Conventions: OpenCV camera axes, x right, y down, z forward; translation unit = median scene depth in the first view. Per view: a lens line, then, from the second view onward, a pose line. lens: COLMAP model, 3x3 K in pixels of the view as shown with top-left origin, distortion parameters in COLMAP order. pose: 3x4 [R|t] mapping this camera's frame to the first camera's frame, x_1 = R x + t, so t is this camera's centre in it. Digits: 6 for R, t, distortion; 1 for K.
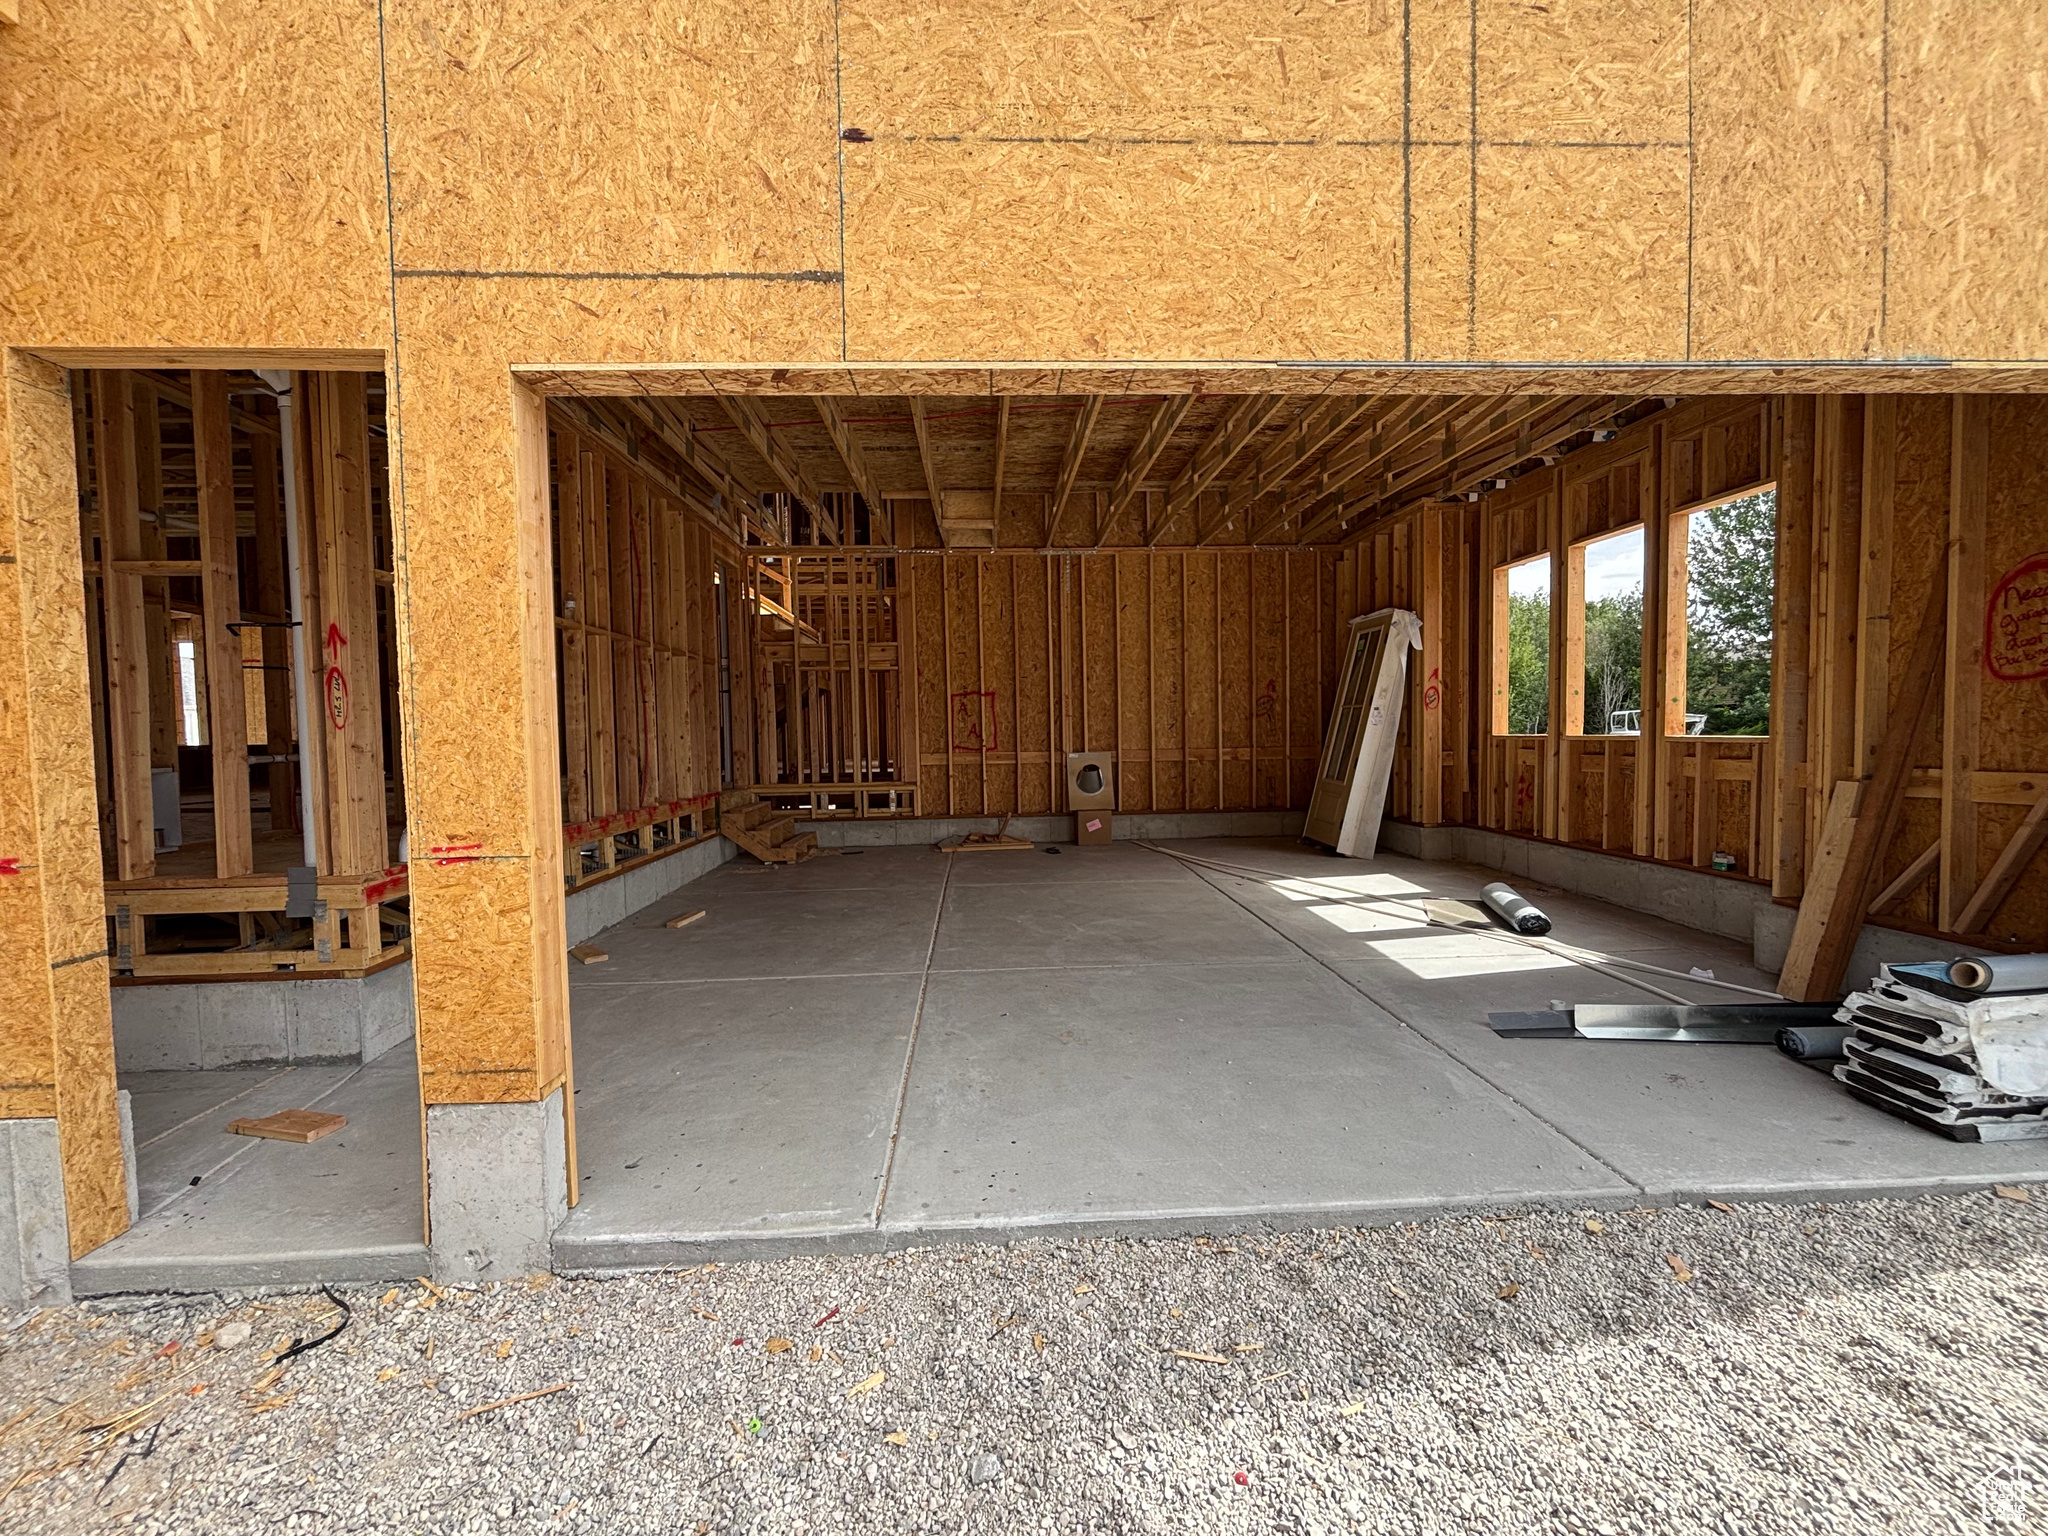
lens RADIAL K [[837.0, 0, 1026.6], [0, 837.0, 765.5], [0, 0, 1]] dist [0.001187, -0.000887]
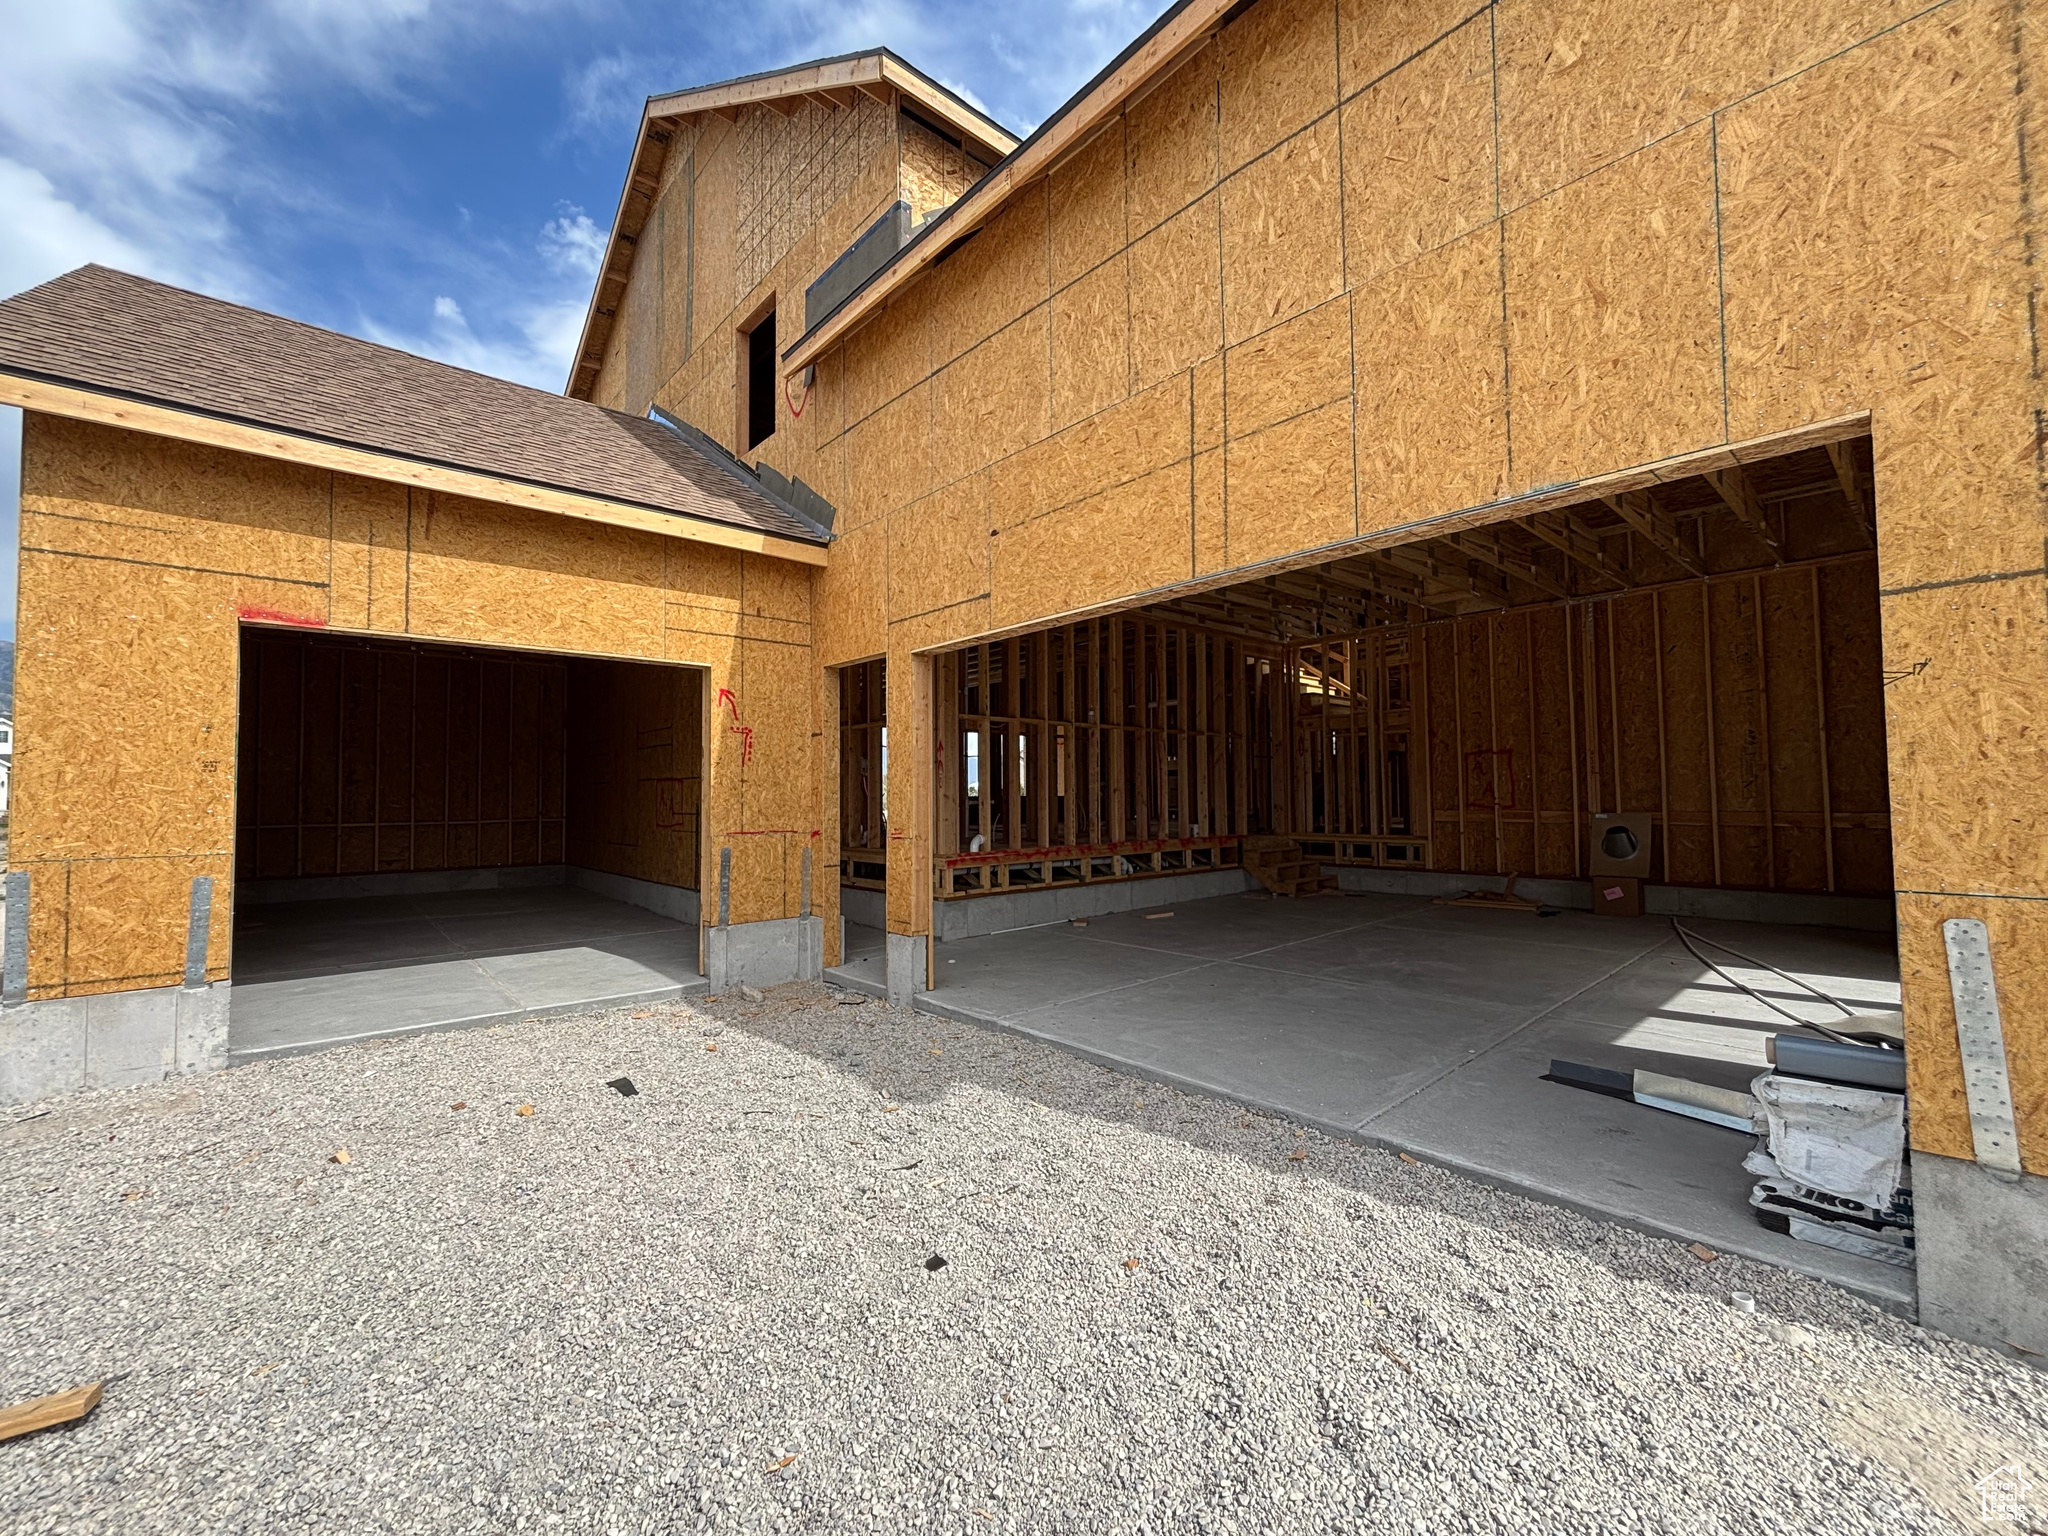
lens RADIAL K [[837.0, 0, 1010.9], [0, 837.0, 765.7], [0, 0, 1]] dist [0.001187, -0.000887]
pose [[0.618324, -0.017820, -0.785721, 1.530910], [-0.034327, 0.998177, -0.049652, 0.002597], [0.785173, 0.057672, 0.616585, -0.331672]]
